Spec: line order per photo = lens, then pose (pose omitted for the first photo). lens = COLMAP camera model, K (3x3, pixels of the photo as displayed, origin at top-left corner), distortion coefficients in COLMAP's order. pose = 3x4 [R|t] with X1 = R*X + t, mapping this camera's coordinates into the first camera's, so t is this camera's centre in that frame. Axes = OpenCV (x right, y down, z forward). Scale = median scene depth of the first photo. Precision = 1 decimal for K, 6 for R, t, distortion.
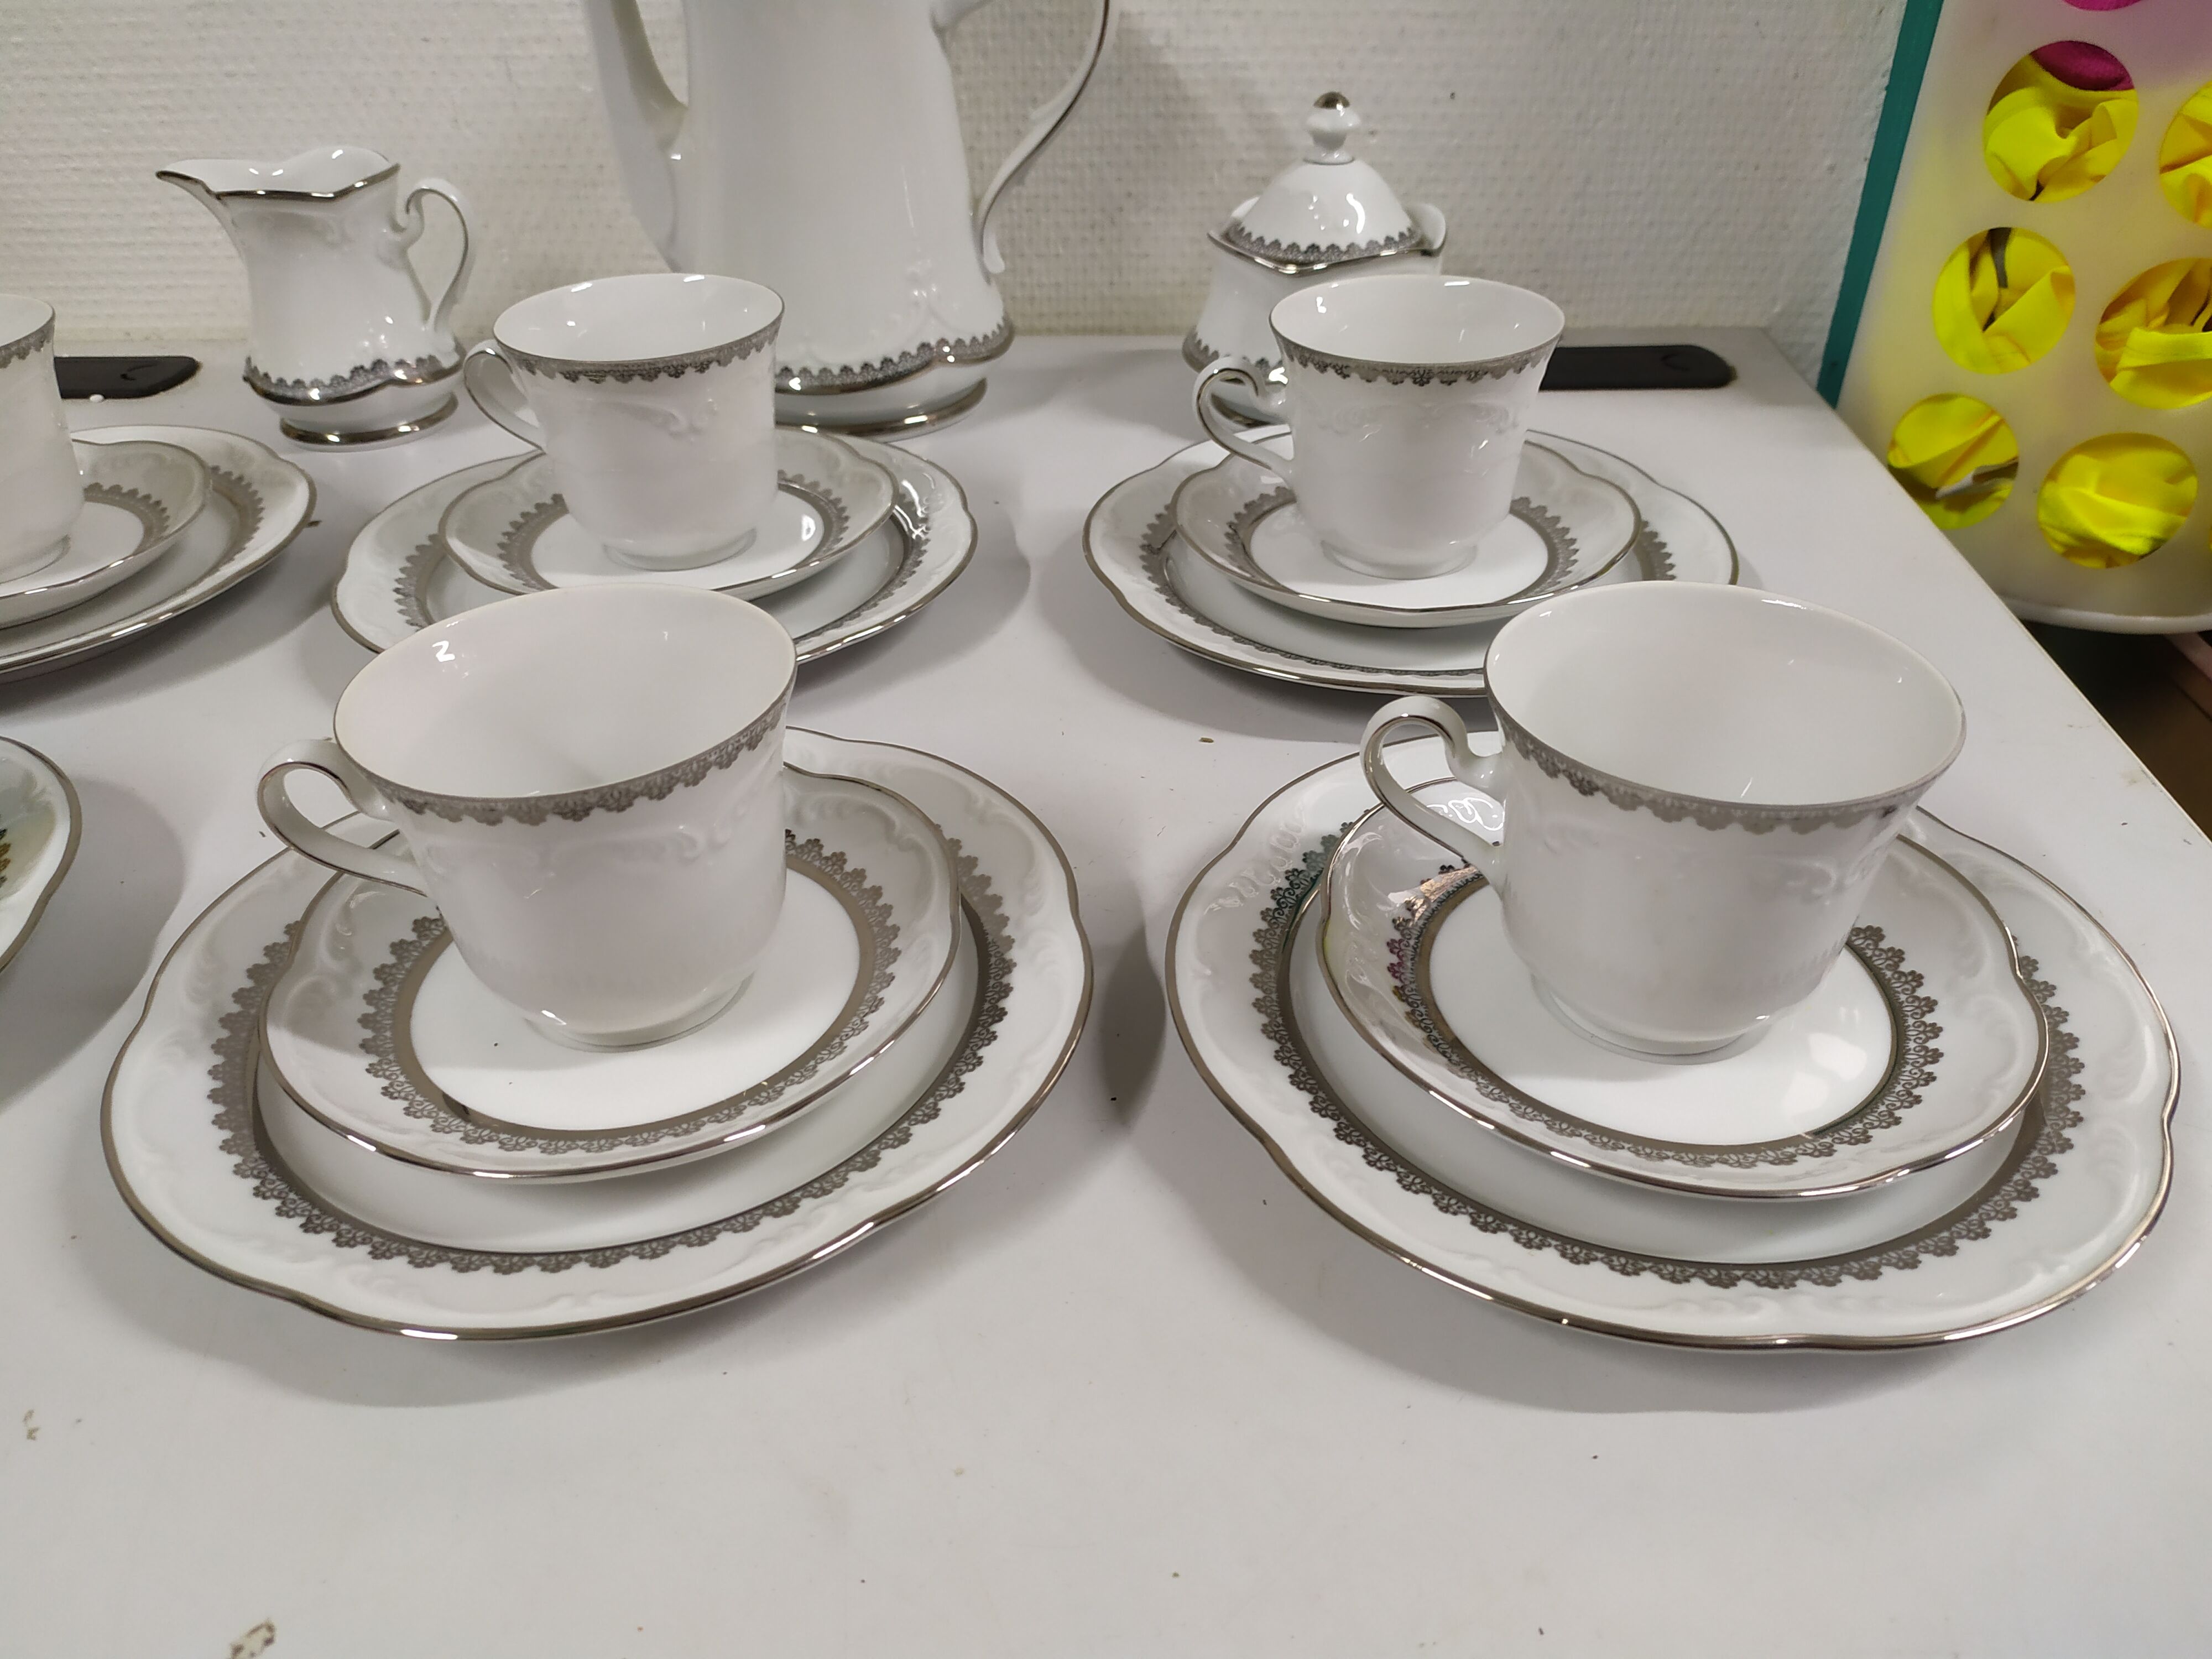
lens RADIAL K [[1714.0, 0, 1127.8], [0, 1714.0, 859.8], [0, 0, 1]] dist [0.038987, -0.055883]
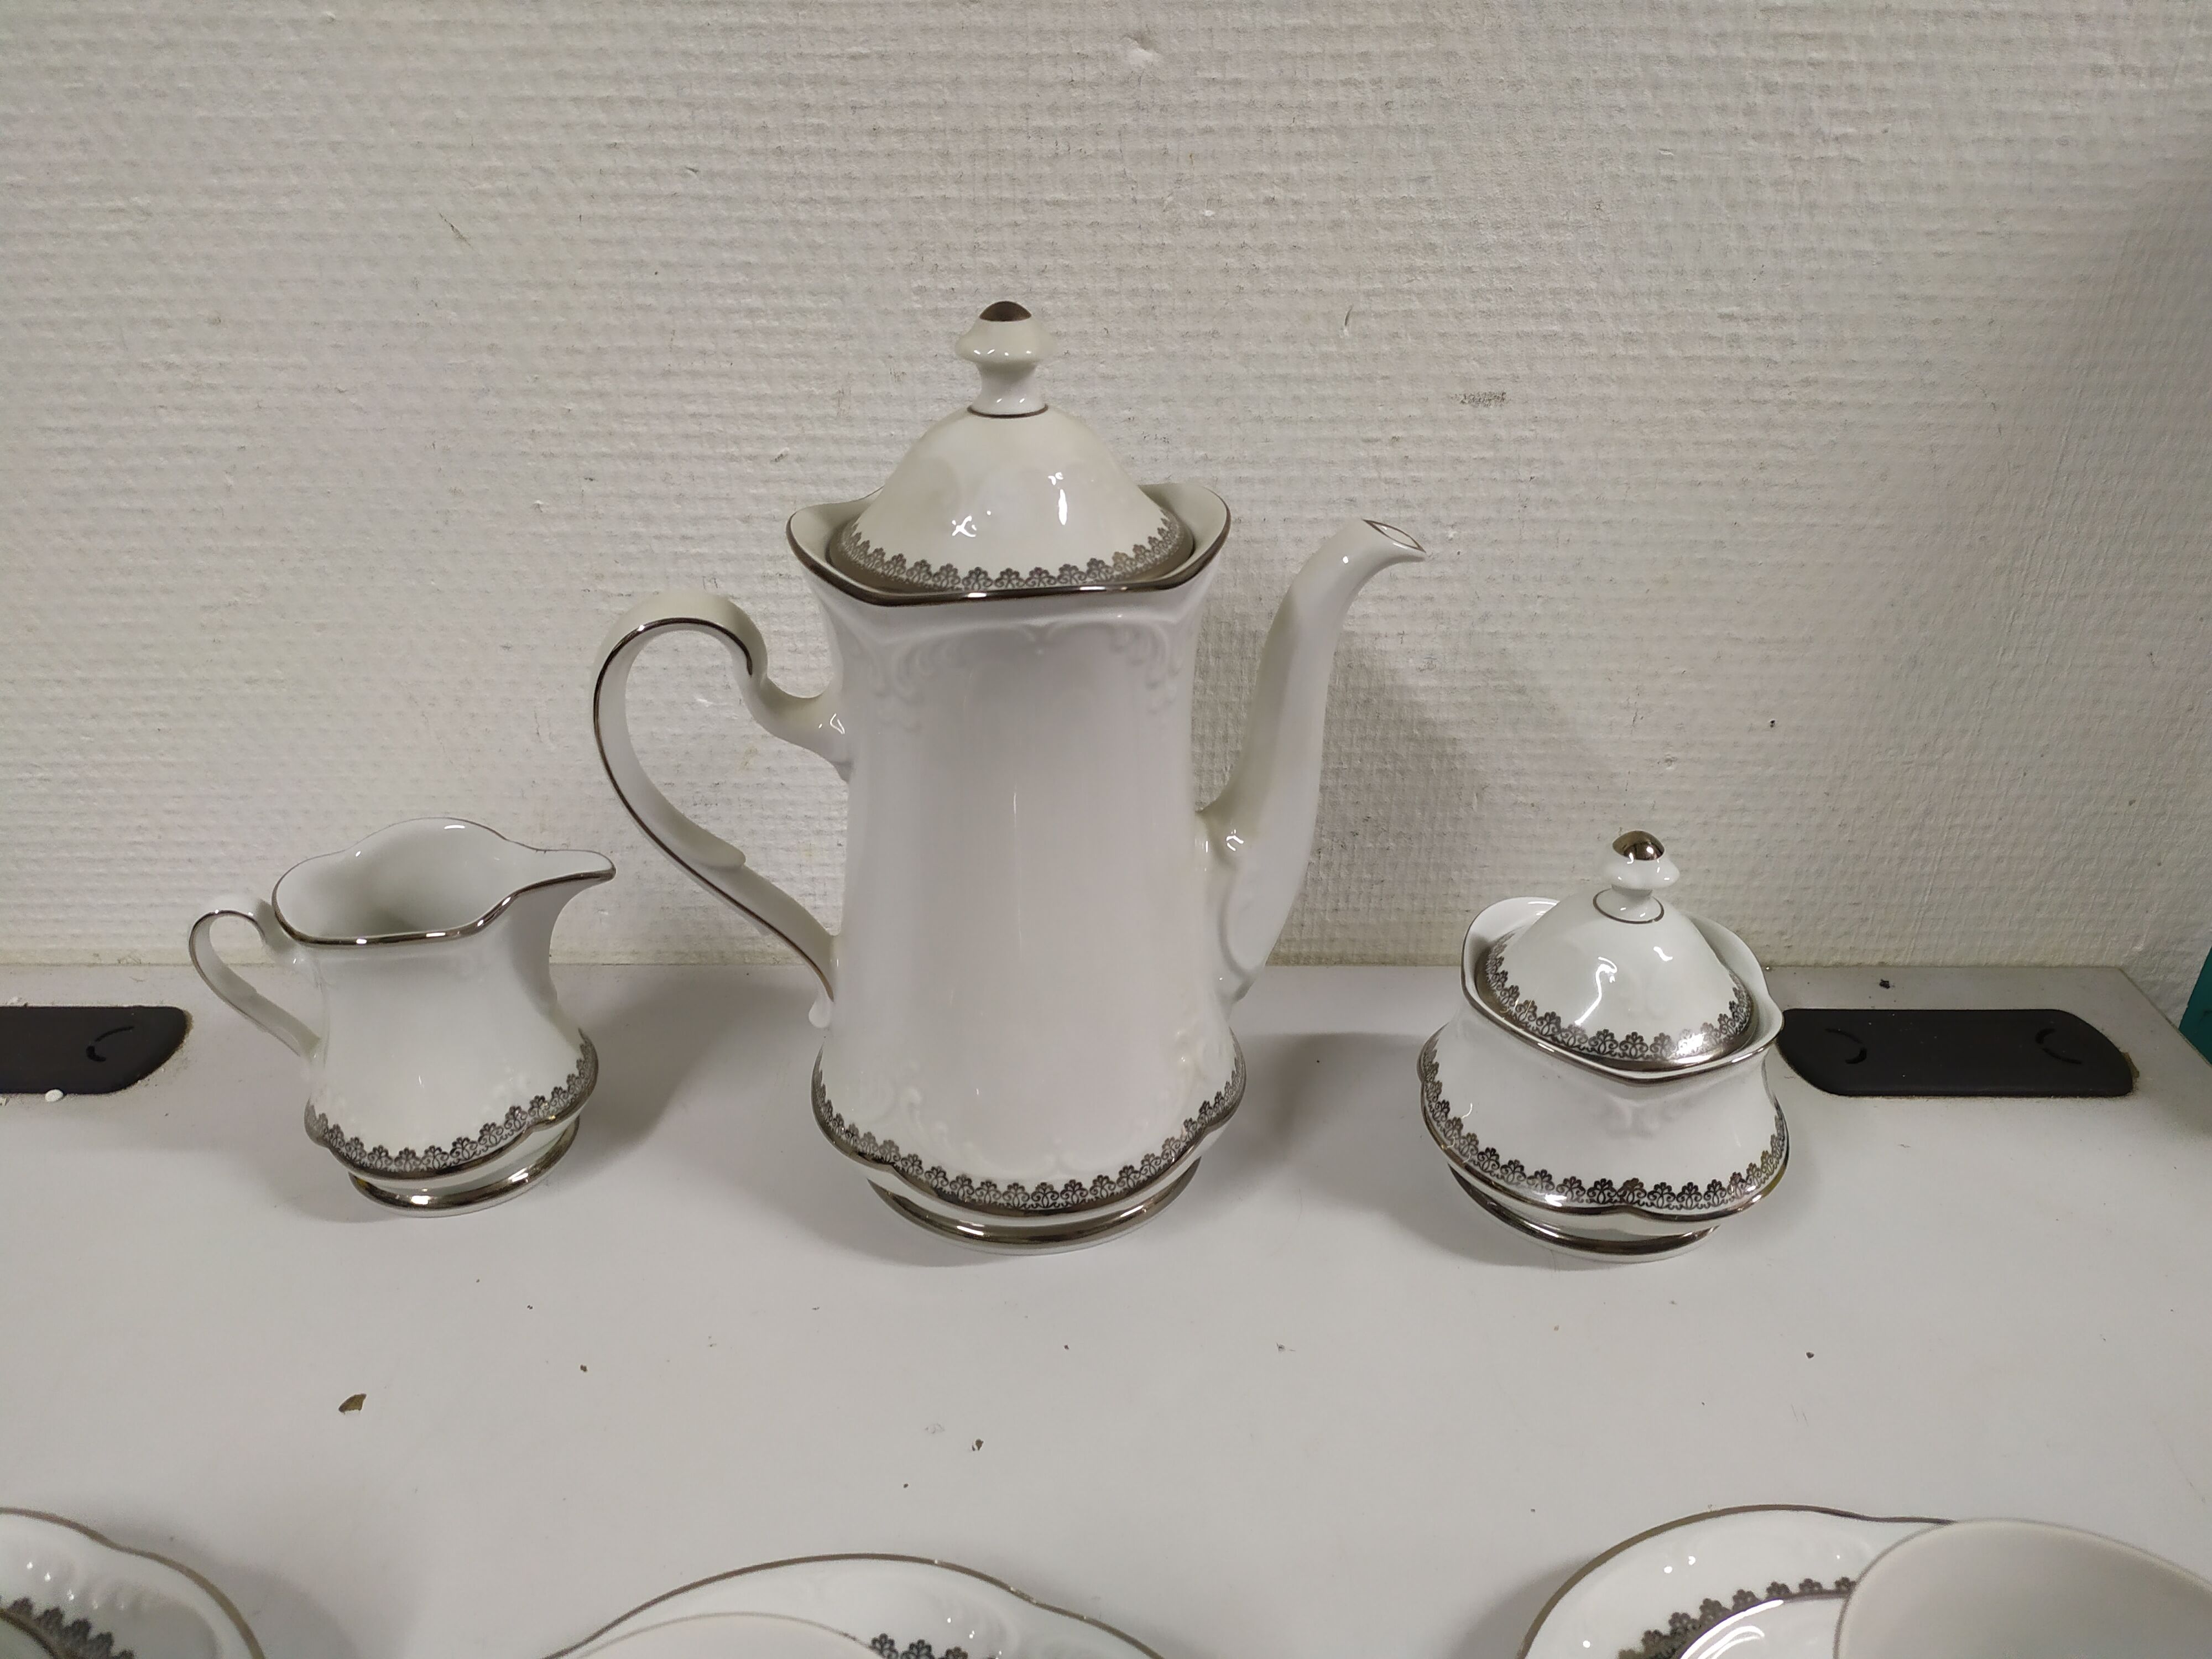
lens RADIAL K [[1714.0, 0, 1122.3], [0, 1714.0, 832.8], [0, 0, 1]] dist [0.038987, -0.055883]
pose [[0.999249, 0.003071, 0.038634, -0.151268], [0.000876, 0.994812, -0.101730, -0.307232], [-0.038746, 0.101687, 0.994062, 0.202671]]
